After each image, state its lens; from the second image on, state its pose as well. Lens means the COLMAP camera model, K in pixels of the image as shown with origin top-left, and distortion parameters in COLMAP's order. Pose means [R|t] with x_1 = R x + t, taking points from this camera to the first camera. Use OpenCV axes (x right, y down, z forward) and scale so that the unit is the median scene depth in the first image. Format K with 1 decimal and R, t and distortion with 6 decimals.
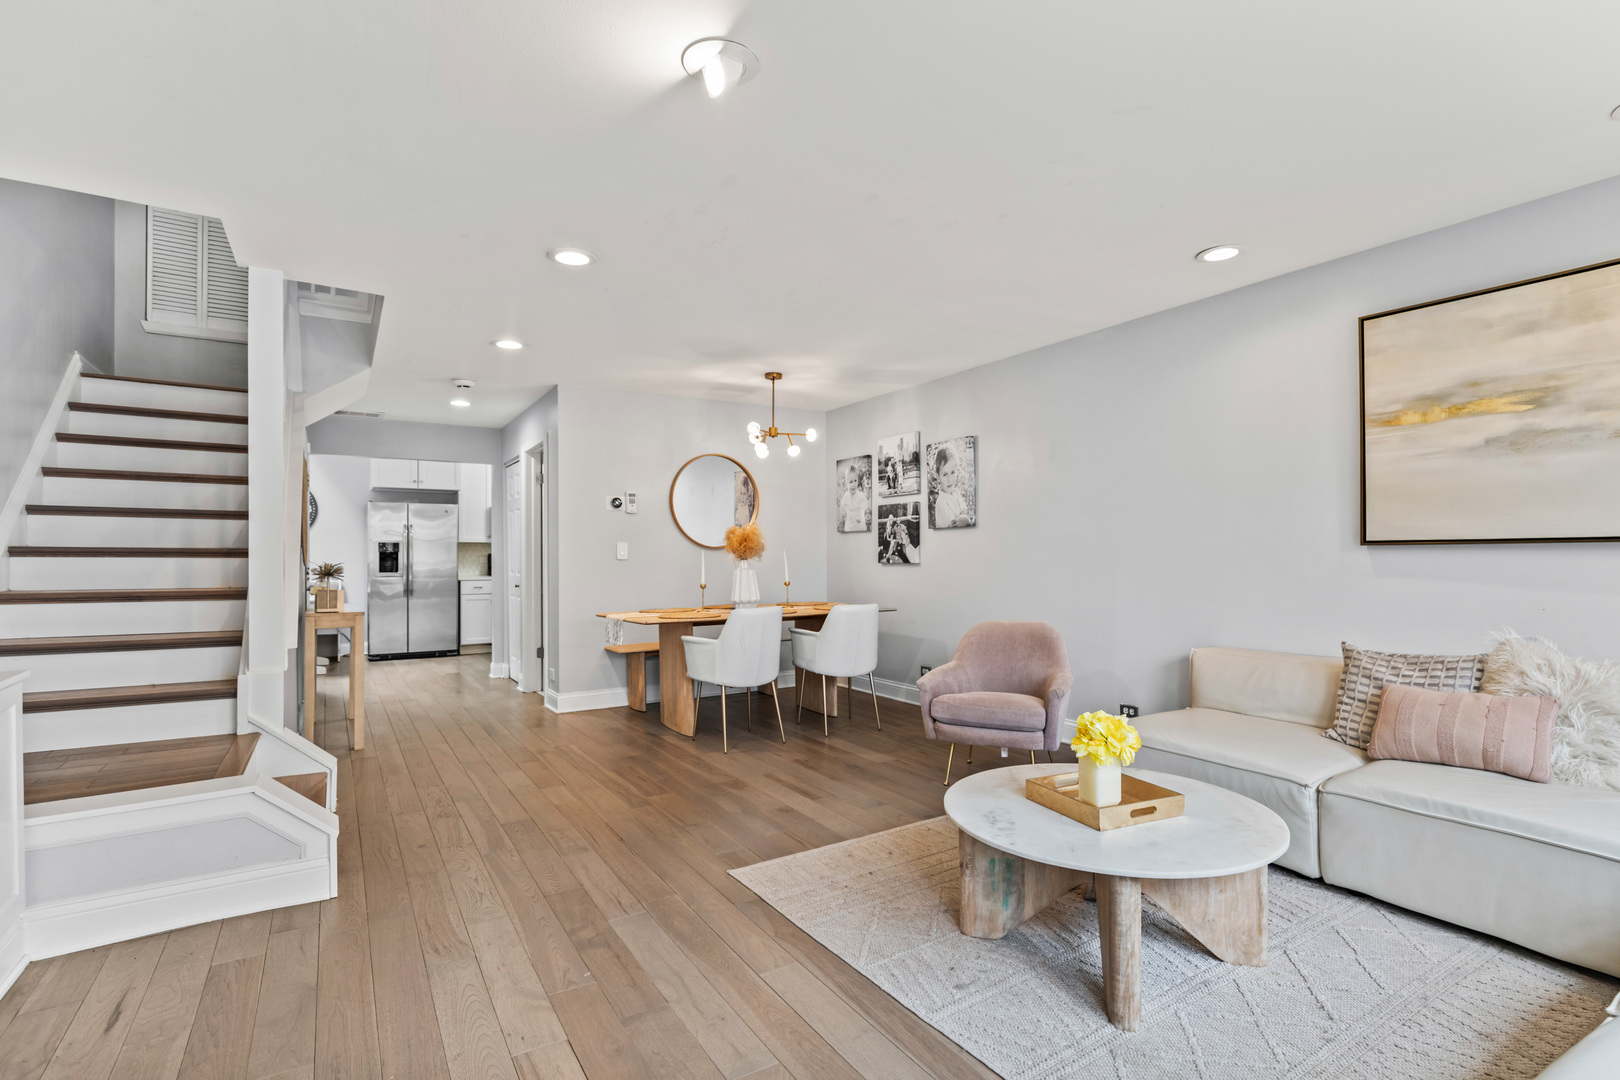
lens RADIAL K [[781.8, 0, 822.2], [0, 781.8, 552.5], [0, 0, 1]] dist [-0.000649, -0.000499]
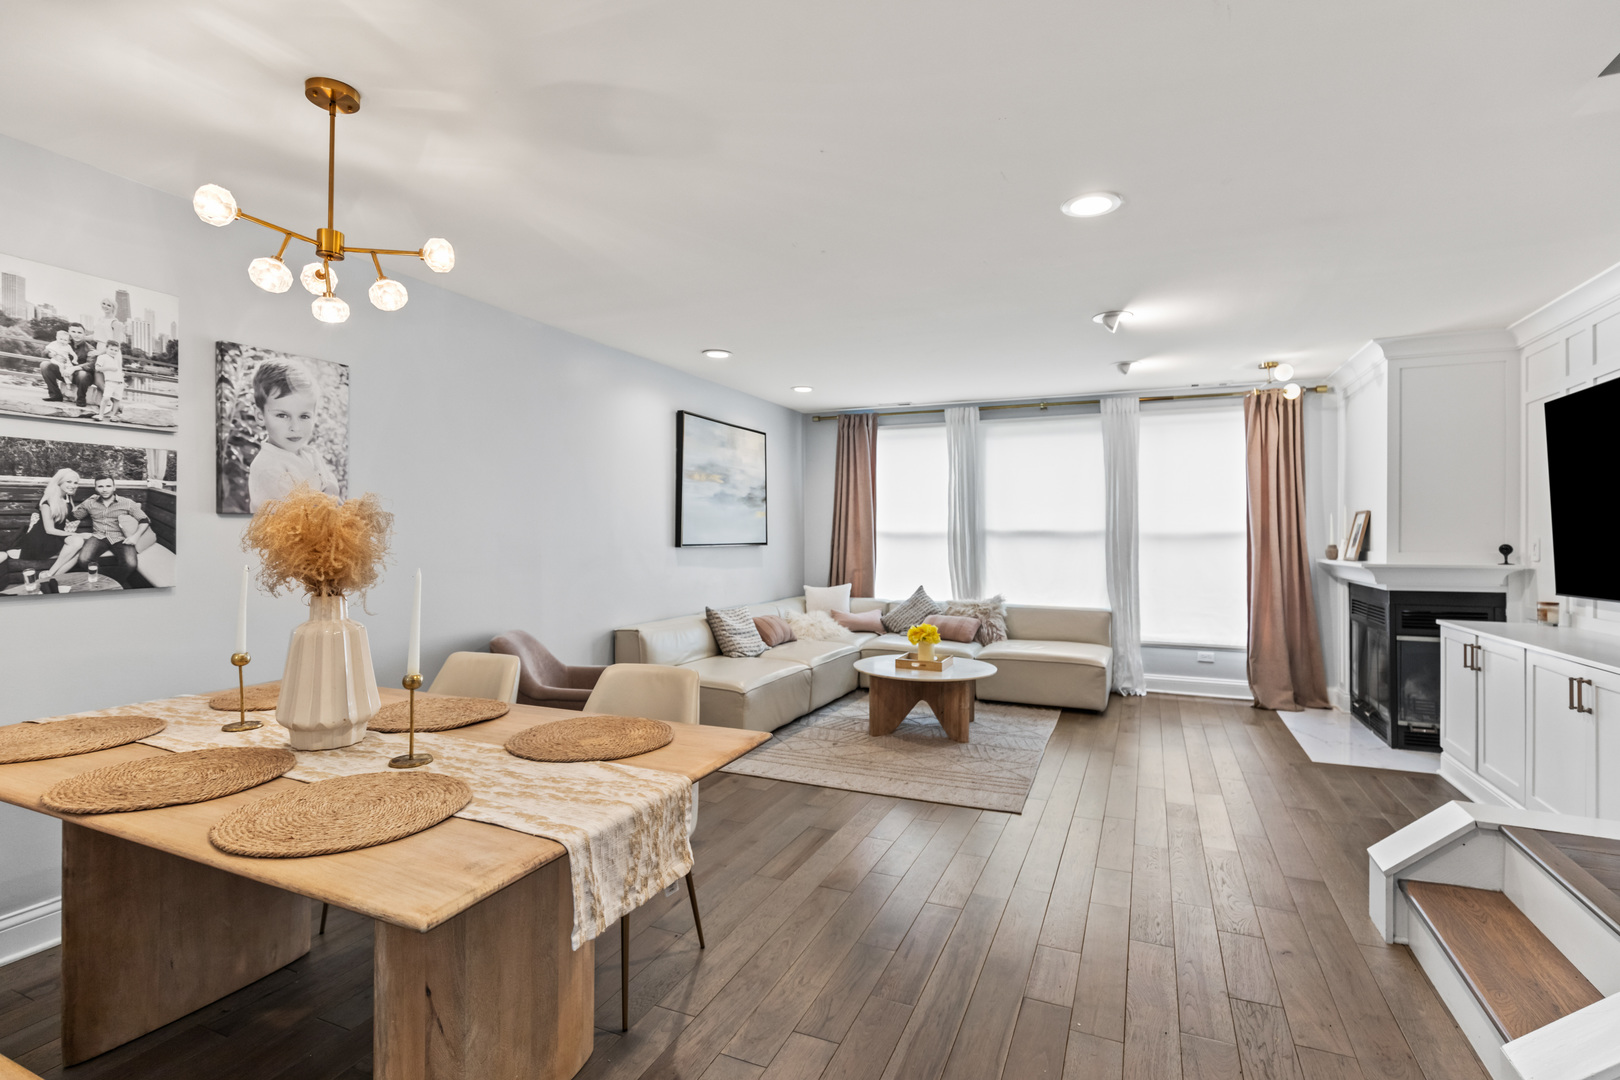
lens RADIAL K [[766.7, 0, 817.4], [0, 766.7, 532.0], [0, 0, 1]] dist [-0.000519, 0.000104]
pose [[-0.567136, 0.008653, 0.823579, -0.444430], [-0.000527, 0.999941, -0.010869, -0.013025], [-0.823624, -0.006598, -0.567097, 0.918704]]
